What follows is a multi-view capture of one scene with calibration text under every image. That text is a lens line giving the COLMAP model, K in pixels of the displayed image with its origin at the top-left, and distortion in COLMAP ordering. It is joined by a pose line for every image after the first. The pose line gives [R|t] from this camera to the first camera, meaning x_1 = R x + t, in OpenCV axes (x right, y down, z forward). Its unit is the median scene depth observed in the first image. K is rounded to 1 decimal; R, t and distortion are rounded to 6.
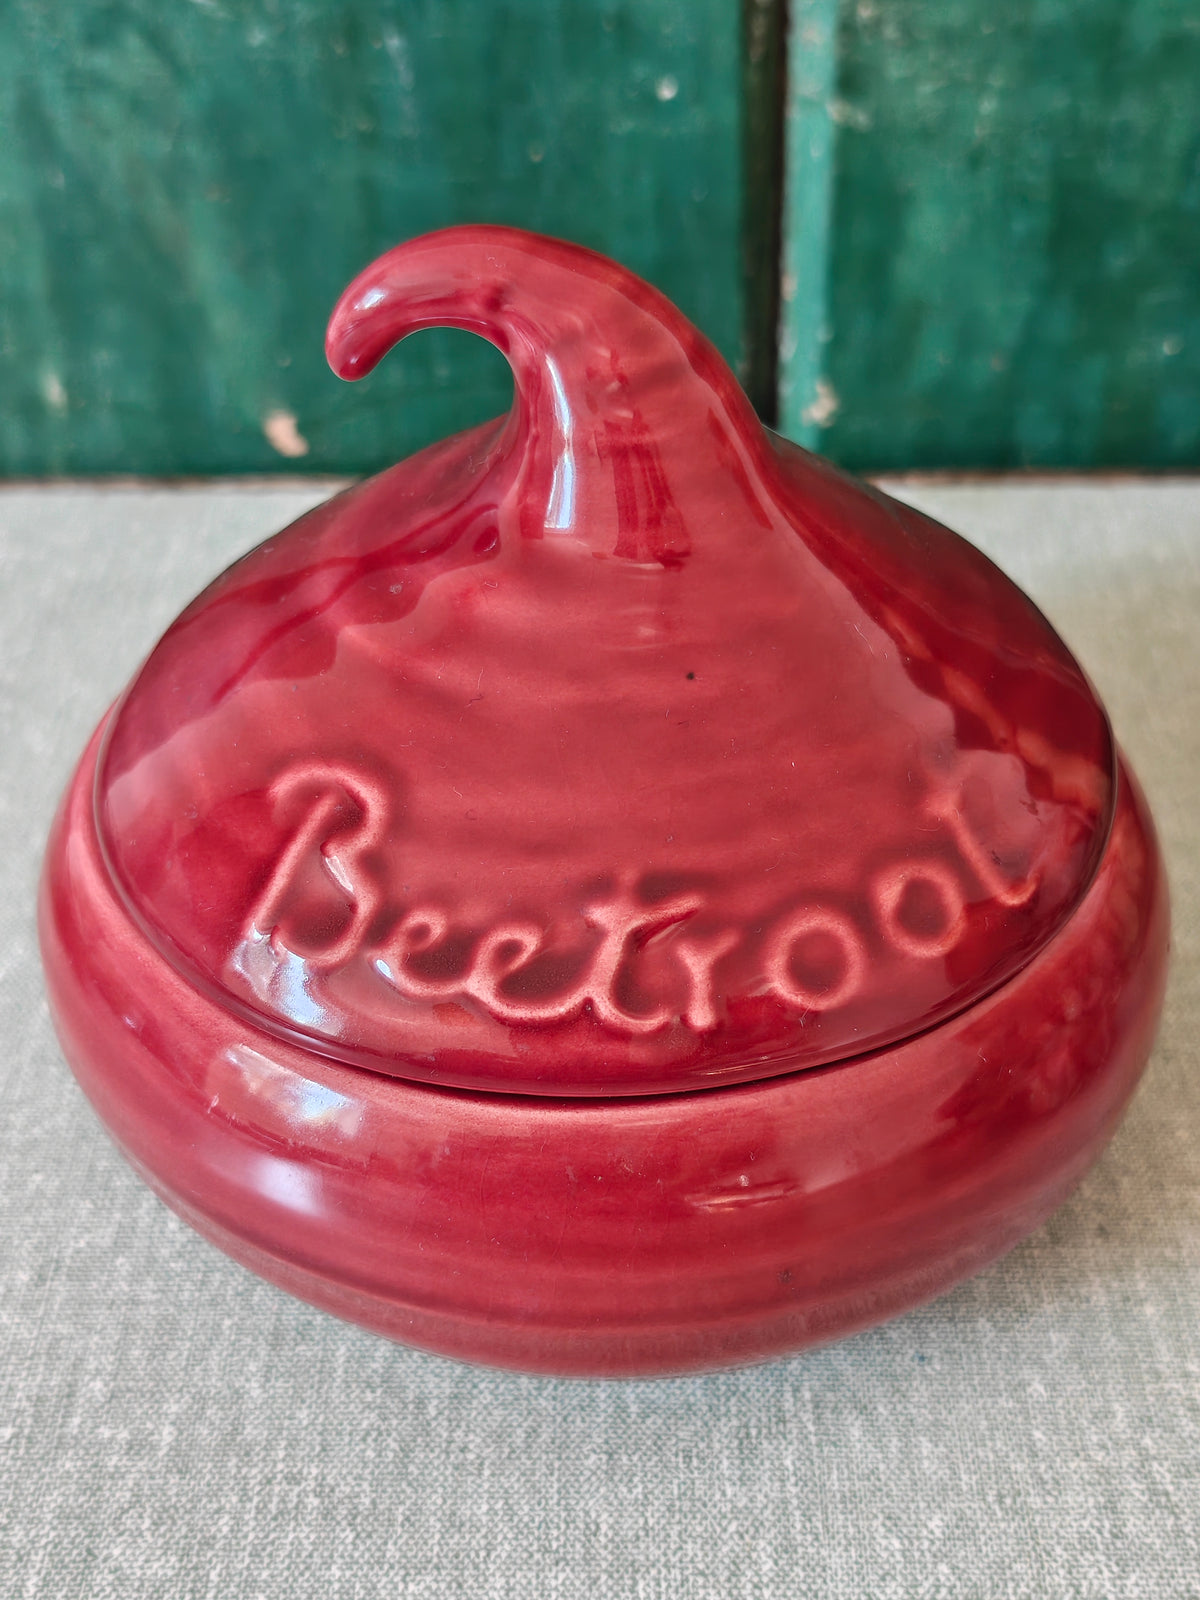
lens RADIAL K [[2366.8, 0, 621.6], [0, 2366.8, 802.8], [0, 0, 1]] dist [-0.020522, 0.002468]
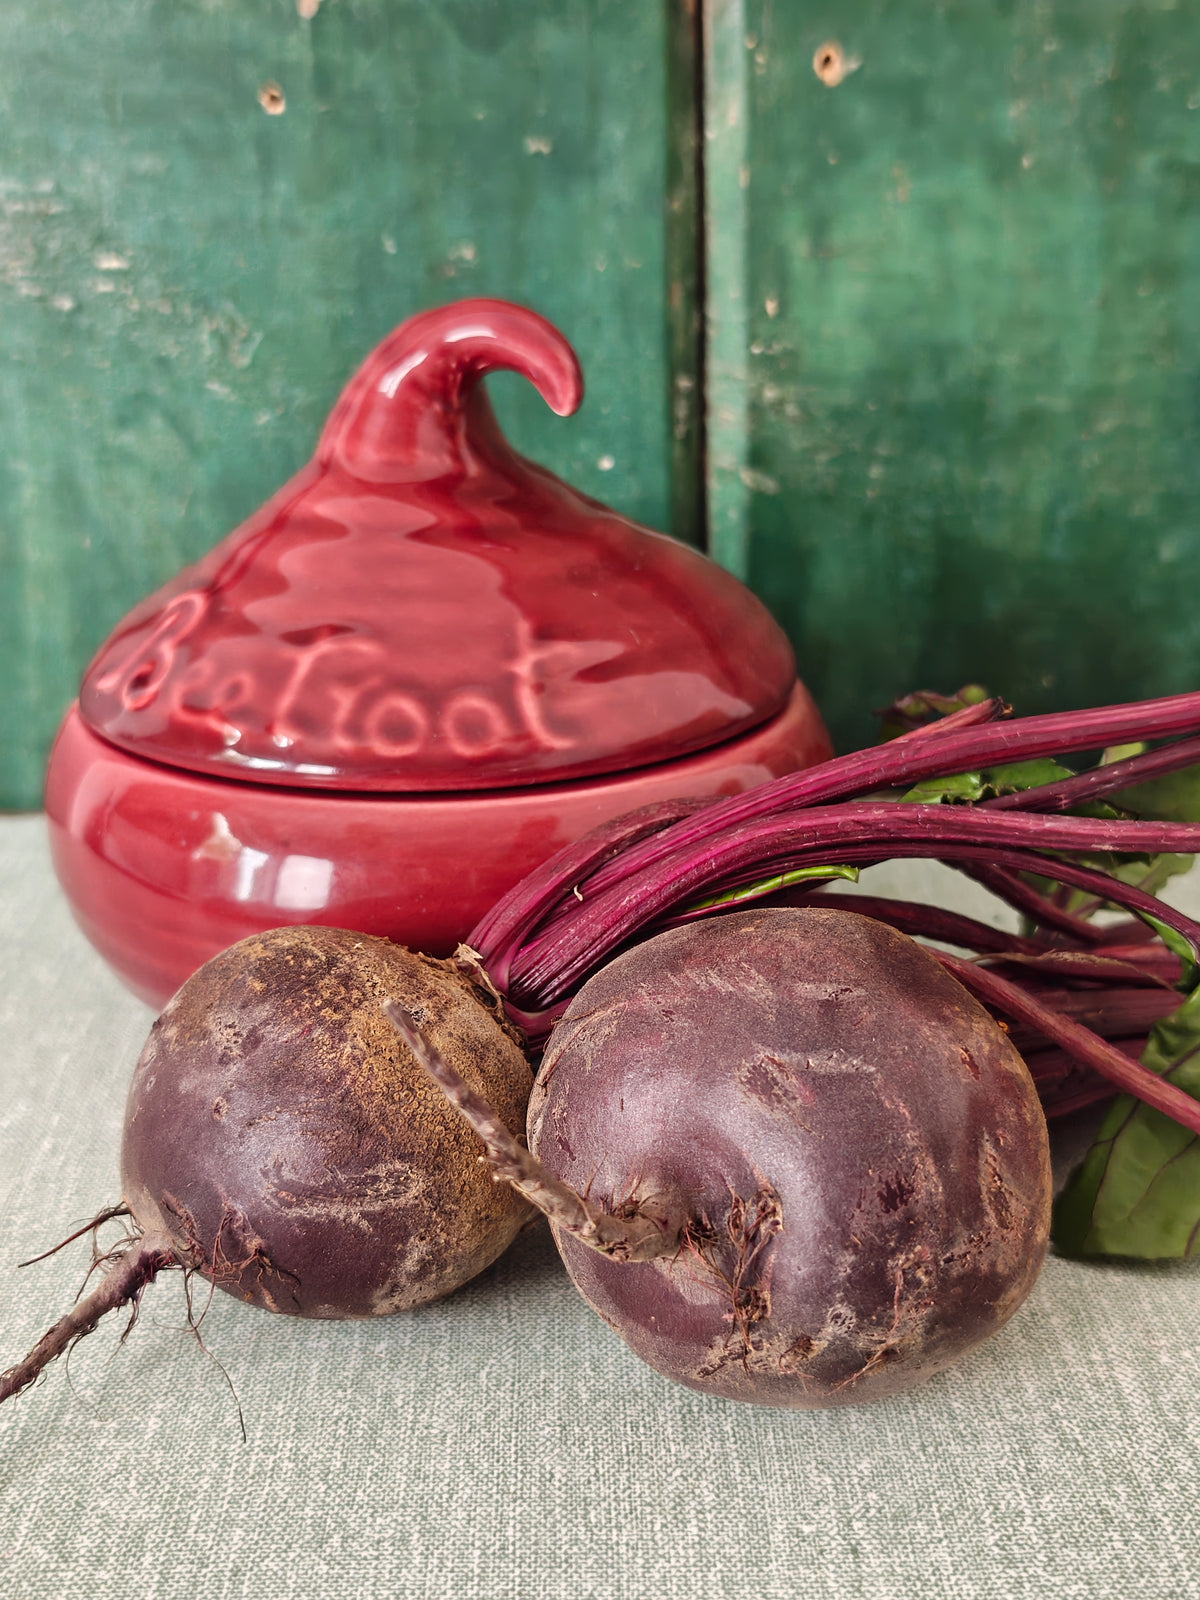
lens RADIAL K [[2351.8, 0, 619.0], [0, 2351.8, 767.4], [0, 0, 1]] dist [0.055290, -0.283555]
pose [[0.999768, -0.008985, 0.019571, 0.002143], [0.014545, 0.951920, -0.306001, 0.318722], [-0.015881, 0.306215, 0.951830, -0.121750]]
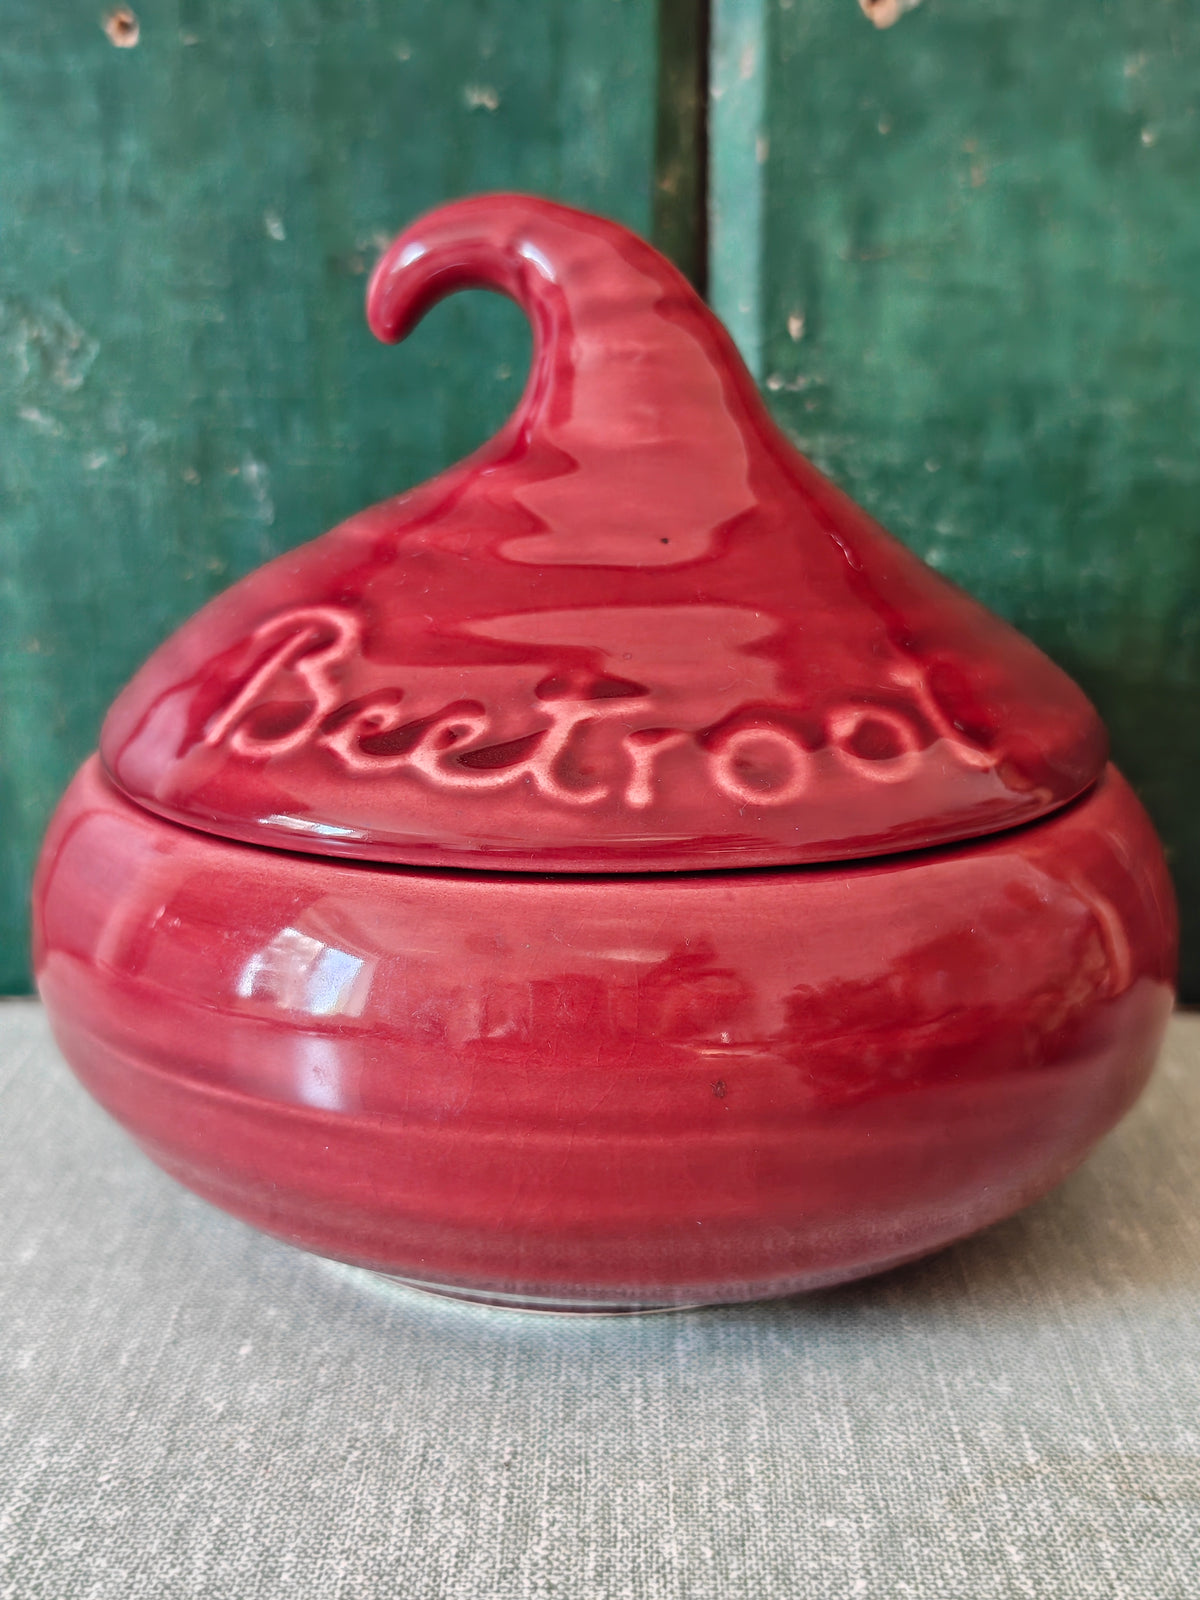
lens RADIAL K [[2301.7, 0, 640.8], [0, 2301.7, 796.8], [0, 0, 1]] dist [-0.010266, -0.031301]
pose [[0.999733, 0.017146, 0.015477, 0.054169], [-0.009786, 0.921359, -0.388590, 0.178940], [-0.020922, 0.388334, 0.921281, 0.396884]]
